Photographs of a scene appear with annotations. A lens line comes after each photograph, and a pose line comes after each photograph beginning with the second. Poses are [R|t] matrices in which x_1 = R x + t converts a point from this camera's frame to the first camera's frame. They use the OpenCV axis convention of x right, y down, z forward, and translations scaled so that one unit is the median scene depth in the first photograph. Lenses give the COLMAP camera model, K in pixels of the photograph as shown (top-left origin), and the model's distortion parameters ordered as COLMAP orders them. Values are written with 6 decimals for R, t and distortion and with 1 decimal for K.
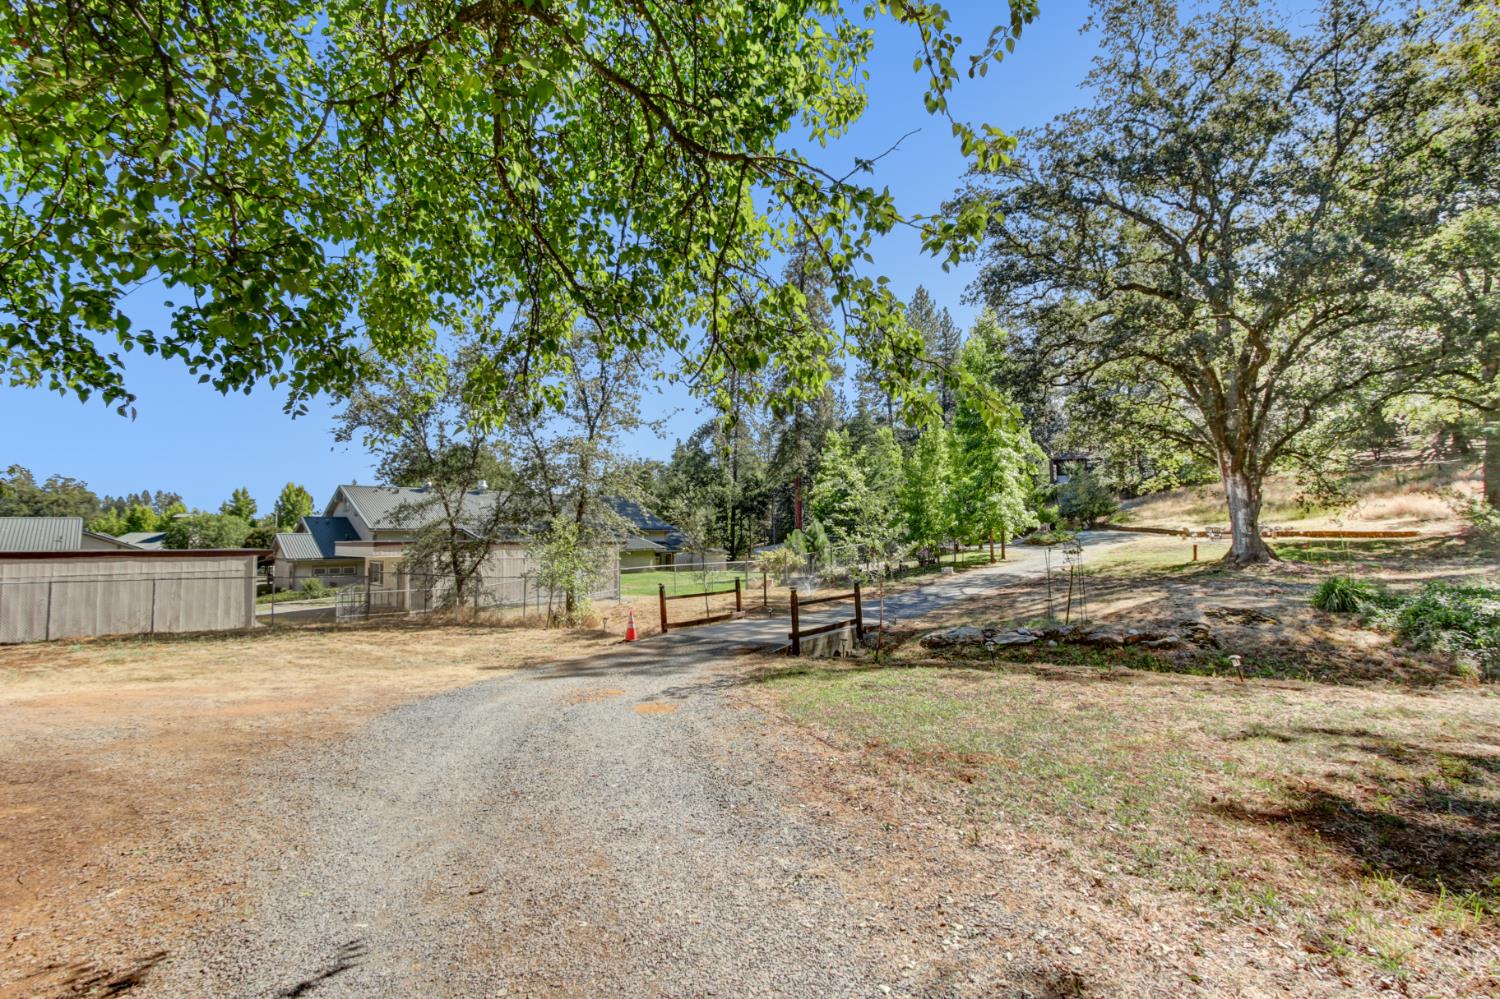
lens RADIAL K [[688.8, 0, 752.1], [0, 688.8, 502.7], [0, 0, 1]] dist [-0.000143, 0.007035]
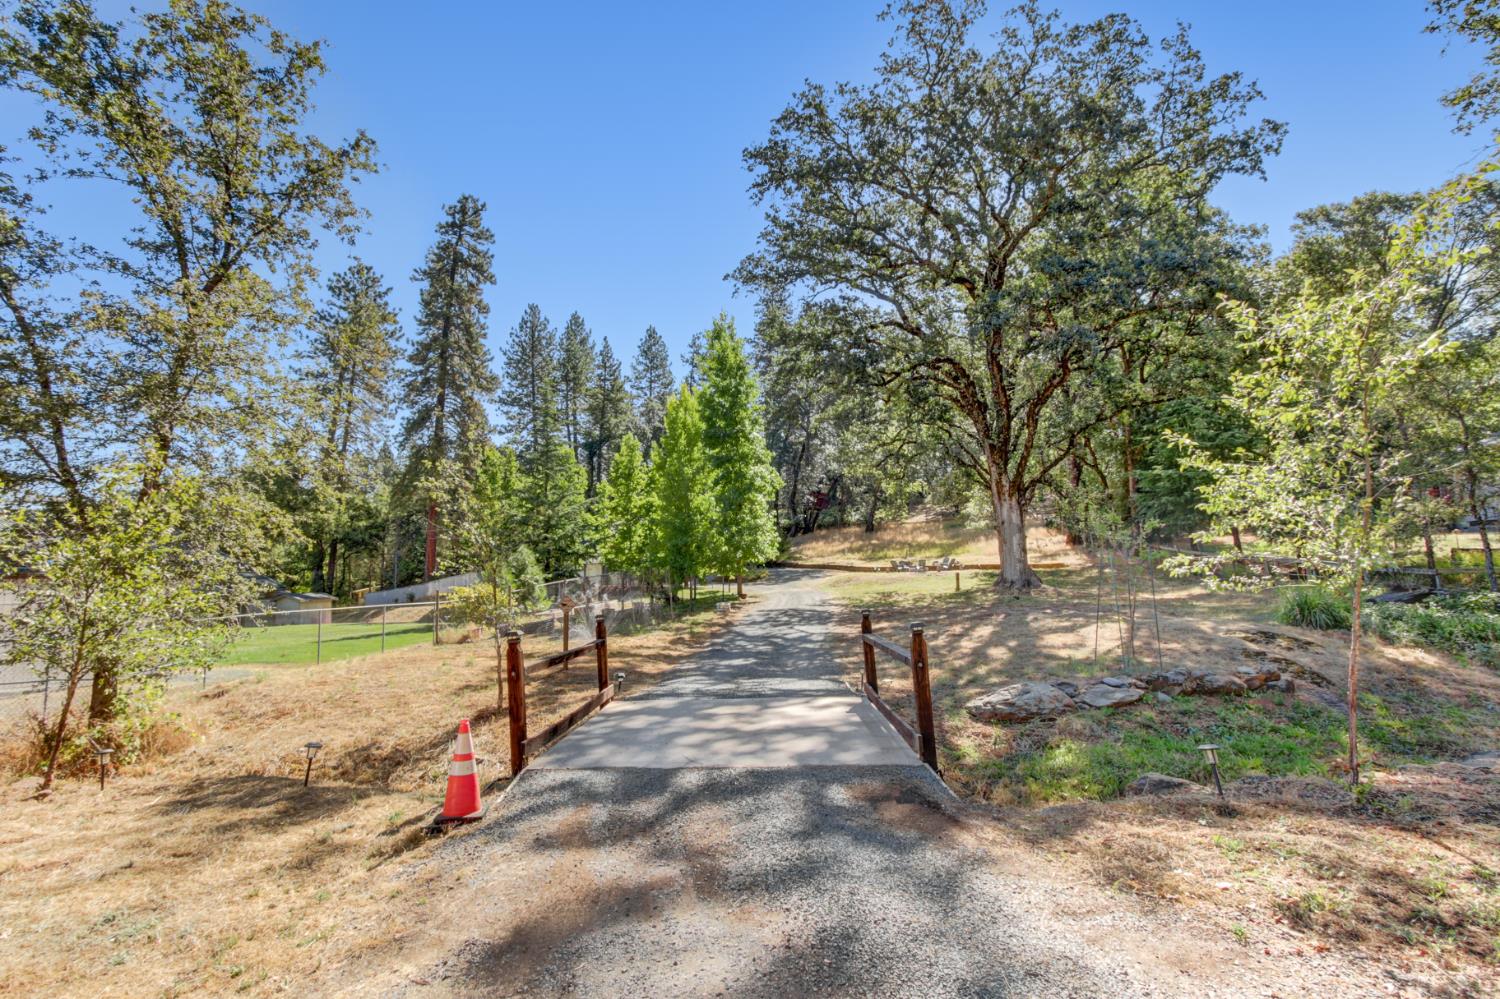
lens RADIAL K [[688.8, 0, 752.1], [0, 688.8, 502.7], [0, 0, 1]] dist [-0.000143, 0.007035]
pose [[0.850657, 0.054374, 0.522902, -0.159829], [-0.018886, 0.997156, -0.072966, 0.054451], [-0.525382, 0.052194, 0.849264, 0.458885]]
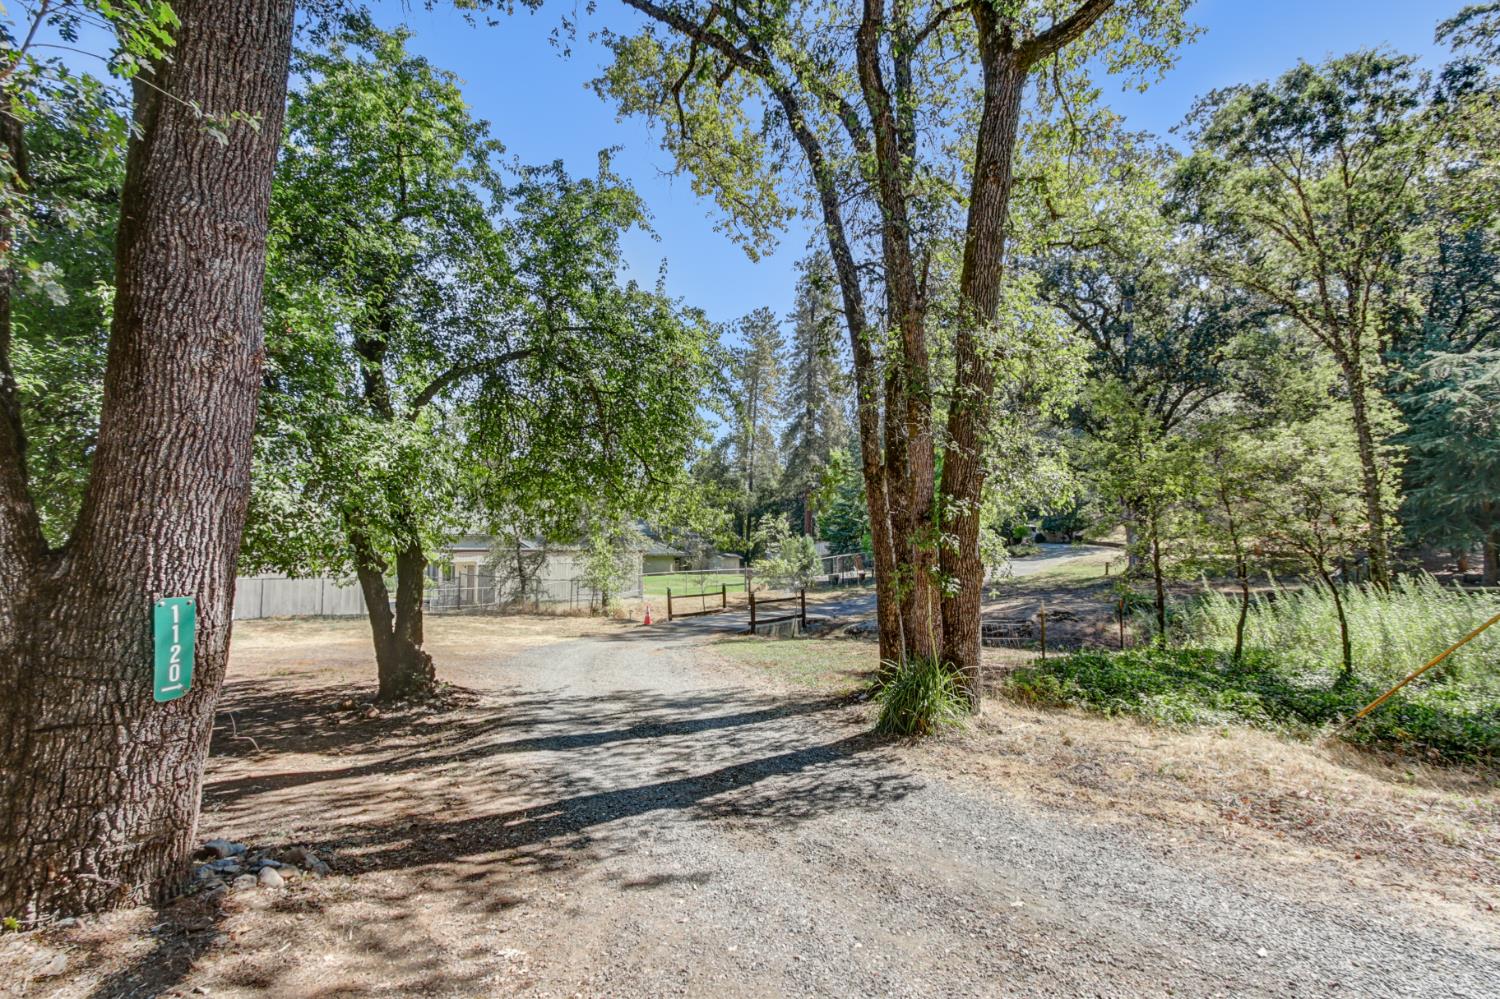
lens RADIAL K [[688.8, 0, 752.1], [0, 688.8, 502.7], [0, 0, 1]] dist [-0.000143, 0.007035]
pose [[0.999287, 0.012903, -0.035482, 0.070533], [-0.012994, 0.999913, -0.002337, -0.045695], [0.035449, 0.002796, 0.999368, -0.342313]]
